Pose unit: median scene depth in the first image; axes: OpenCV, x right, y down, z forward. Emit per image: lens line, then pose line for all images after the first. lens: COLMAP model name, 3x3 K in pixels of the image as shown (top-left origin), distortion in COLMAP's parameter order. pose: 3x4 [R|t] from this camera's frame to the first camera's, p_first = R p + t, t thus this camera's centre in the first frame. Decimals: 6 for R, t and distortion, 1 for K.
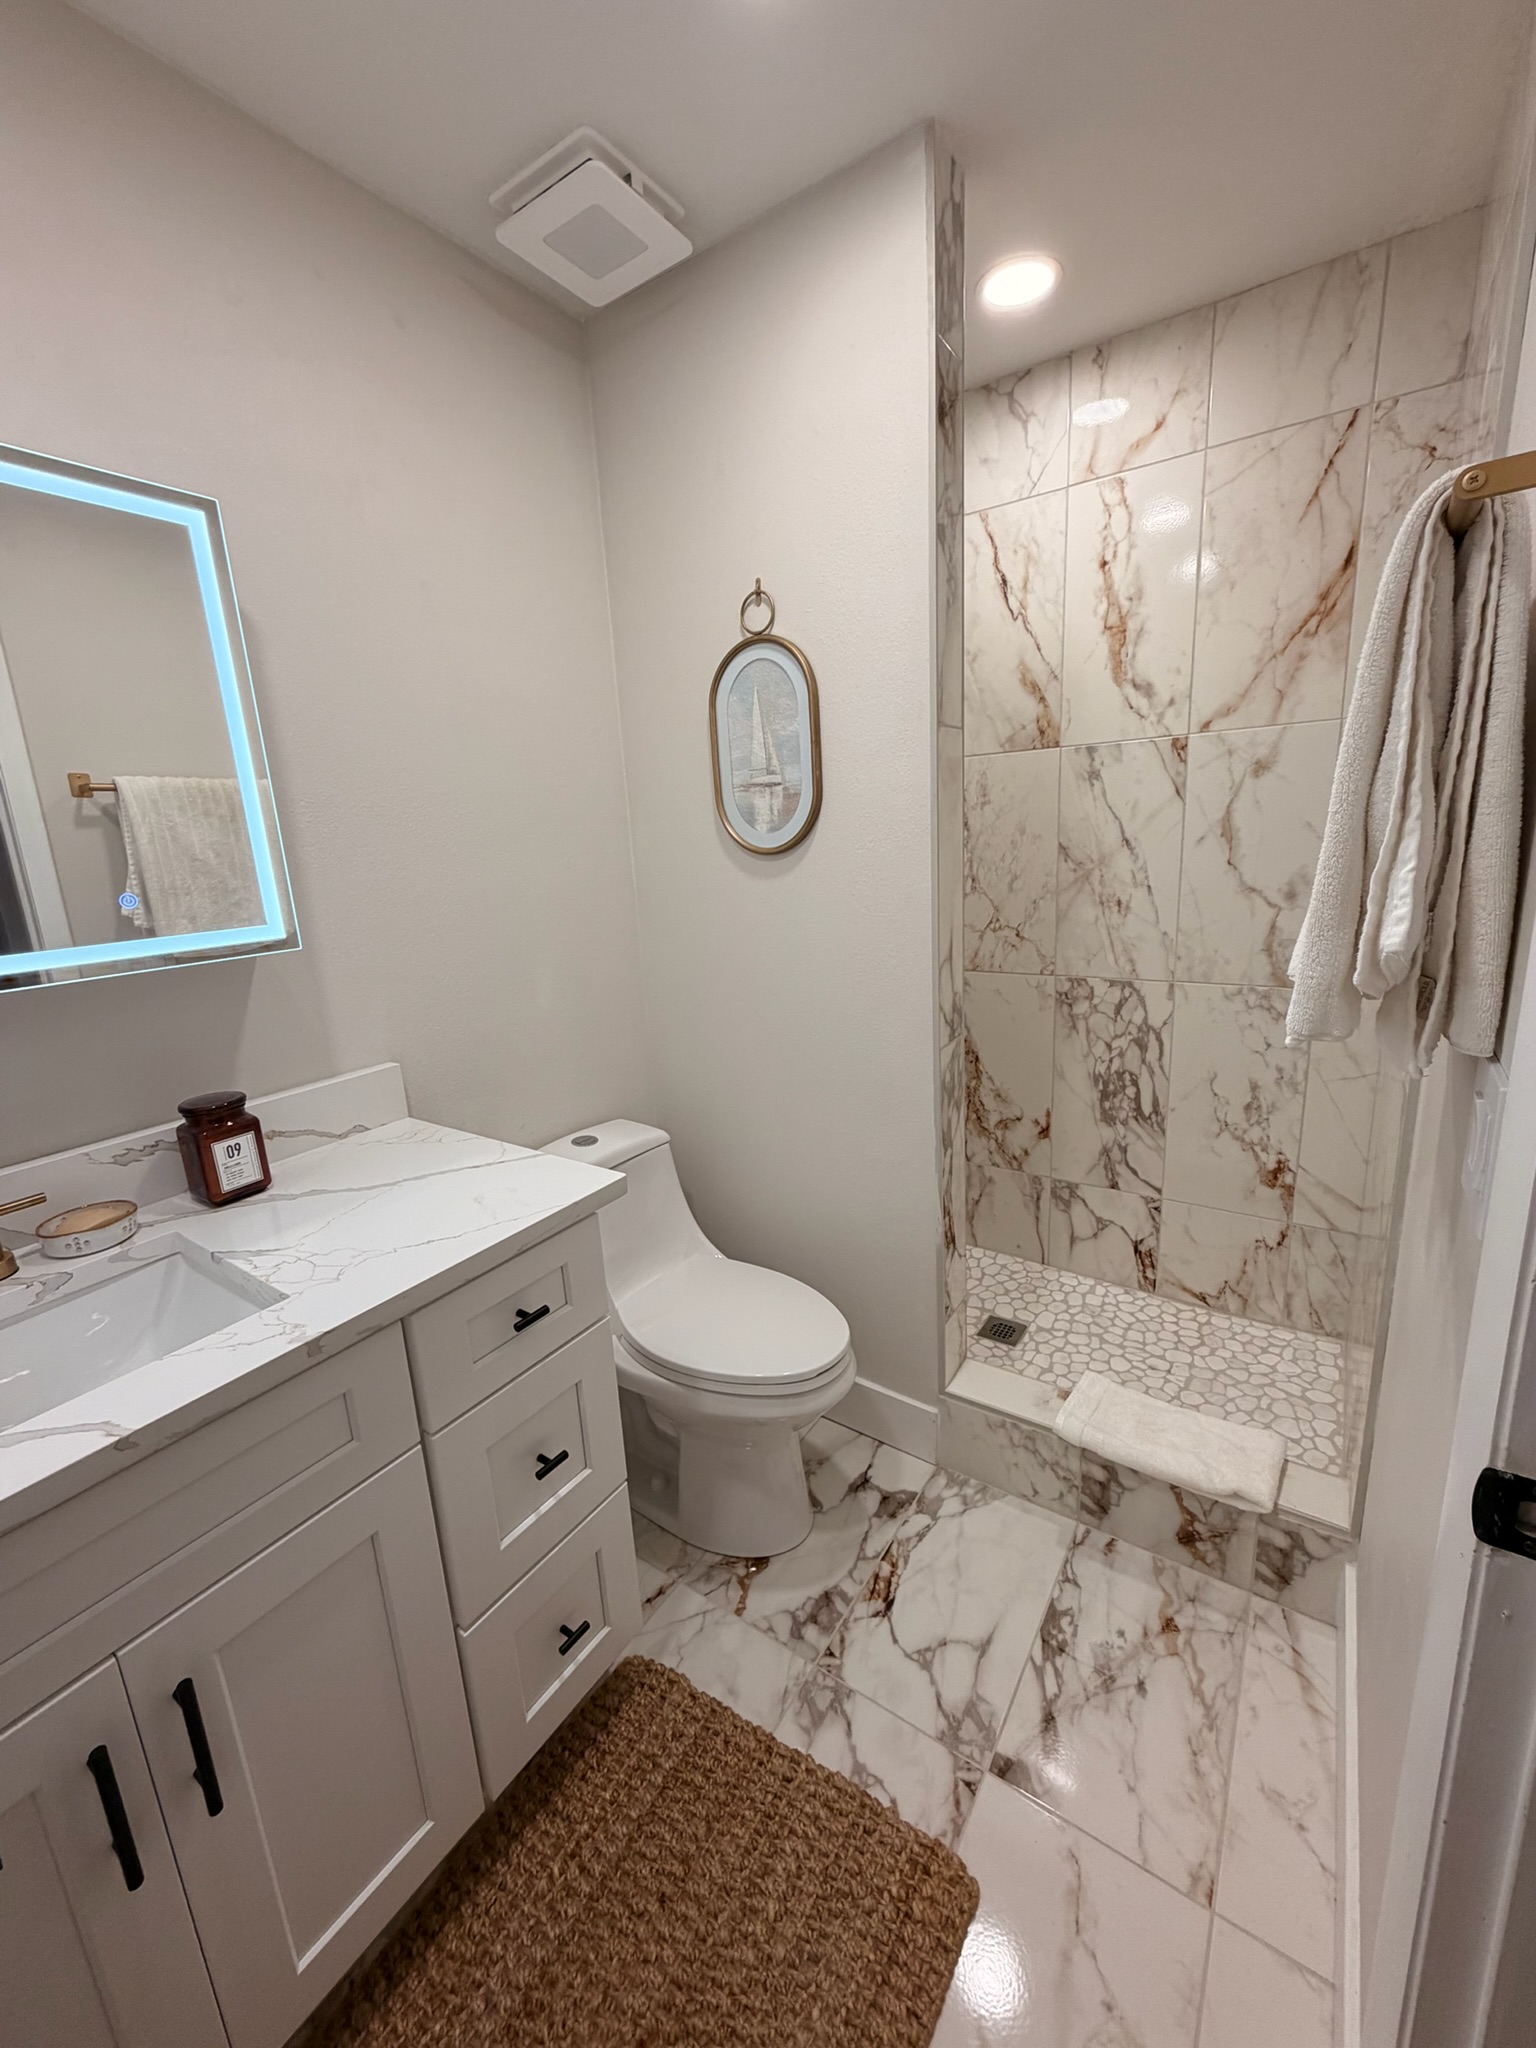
lens RADIAL K [[815.7, 0, 768.0], [0, 815.7, 1024.0], [0, 0, 1]] dist [0.000839, 0.000066]
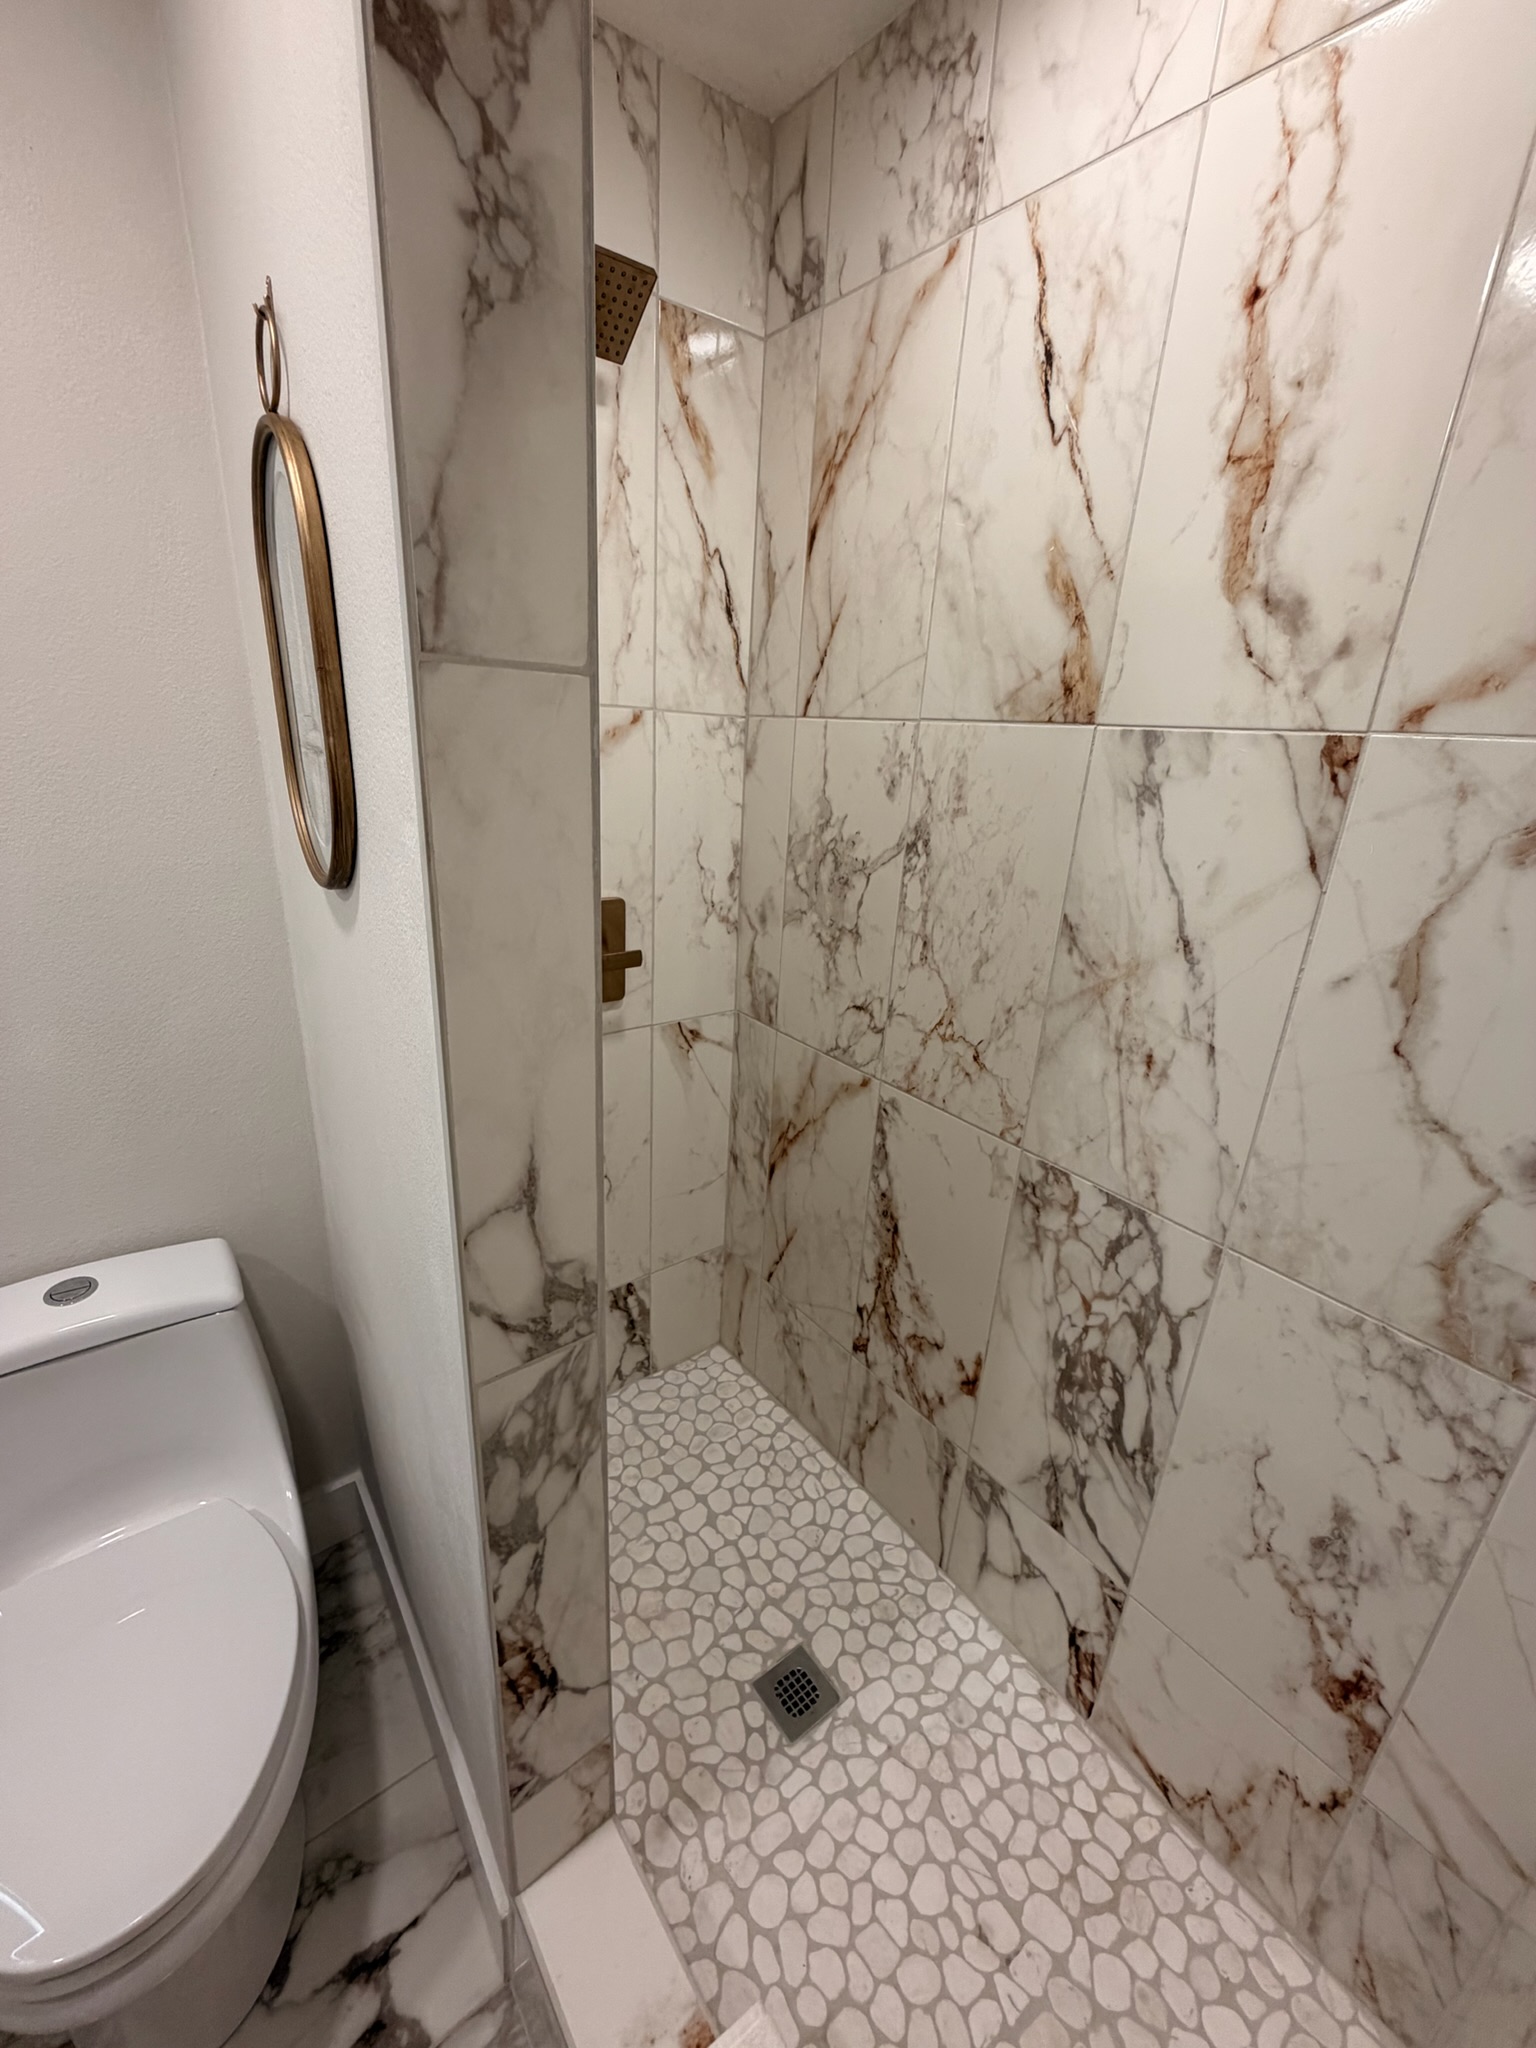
lens RADIAL K [[815.7, 0, 768.0], [0, 815.7, 1024.0], [0, 0, 1]] dist [0.000839, 0.000066]
pose [[0.946659, 0.203181, -0.250108, 0.328481], [-0.176307, 0.976267, 0.125770, -0.189788], [0.269726, -0.074966, 0.960014, 0.461434]]
